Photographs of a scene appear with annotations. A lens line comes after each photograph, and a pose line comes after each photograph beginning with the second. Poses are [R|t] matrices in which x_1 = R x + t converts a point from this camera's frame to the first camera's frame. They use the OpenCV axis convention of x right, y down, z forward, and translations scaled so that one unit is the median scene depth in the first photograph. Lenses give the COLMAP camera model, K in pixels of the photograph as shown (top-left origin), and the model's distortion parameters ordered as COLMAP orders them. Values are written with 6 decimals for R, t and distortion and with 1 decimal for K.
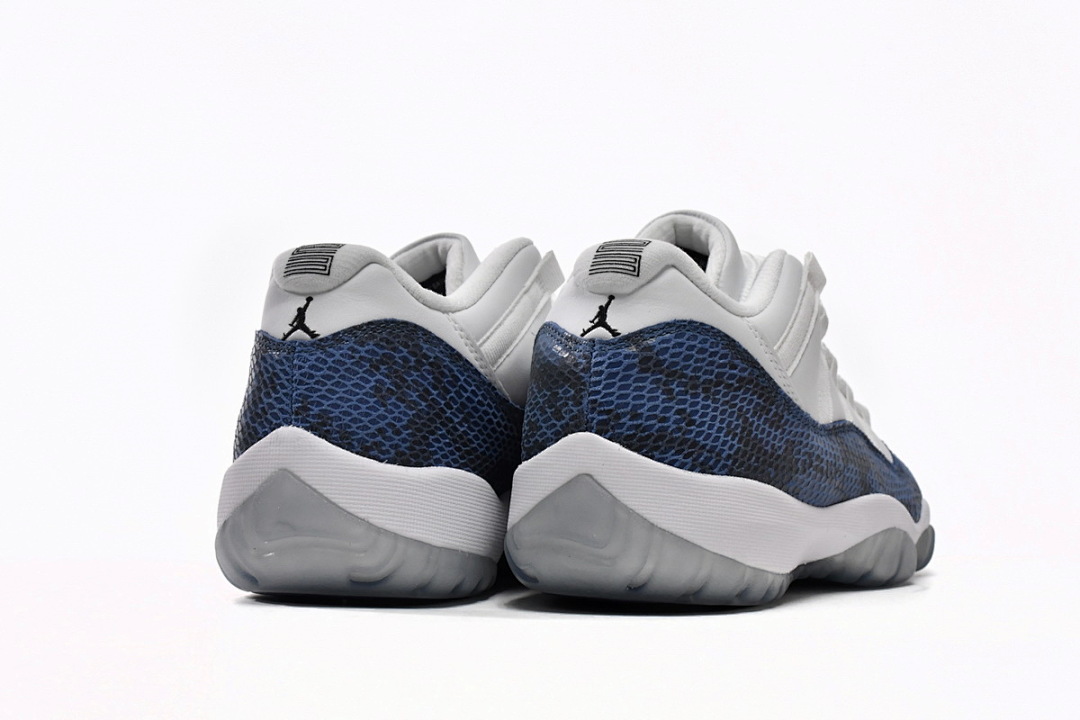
lens RADIAL K [[1747.9, 0, 540.6], [0, 1747.9, 356.4], [0, 0, 1]] dist [0.074359, 0.000000]
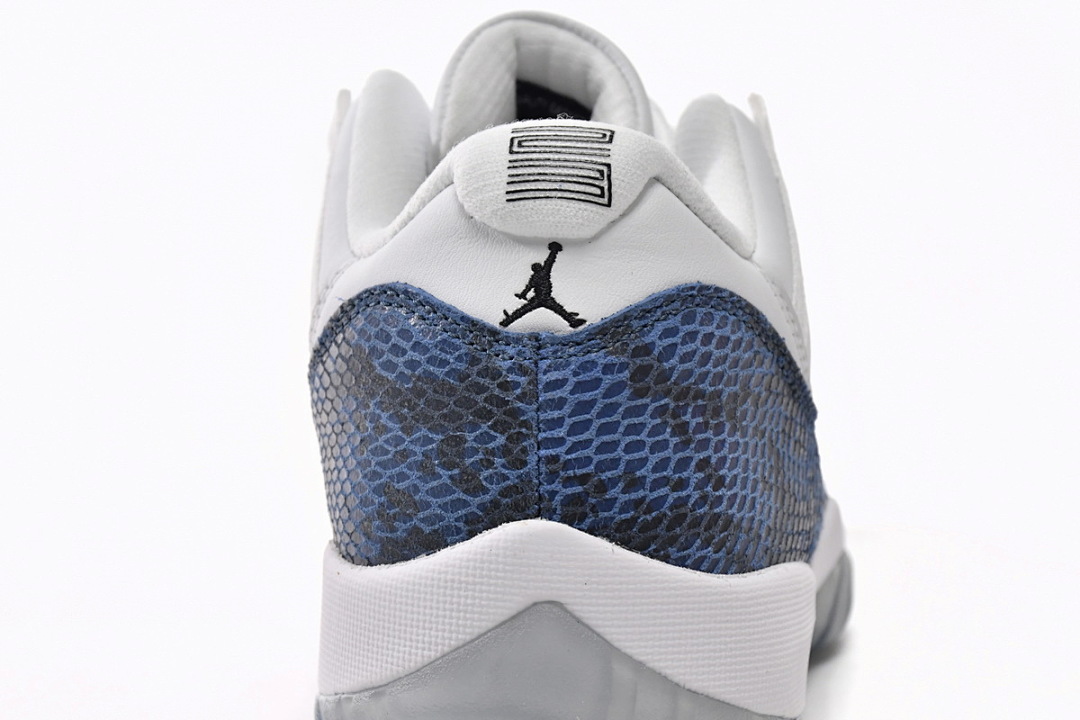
lens RADIAL K [[2759.2, 0, 538.8], [0, 2759.2, 361.9], [0, 0, 1]] dist [0.043374, 0.000000]
pose [[0.894217, -0.081446, 0.440162, -0.327905], [-0.004201, 0.981738, 0.190192, -0.156811], [-0.447615, -0.171922, 0.877544, 0.287830]]
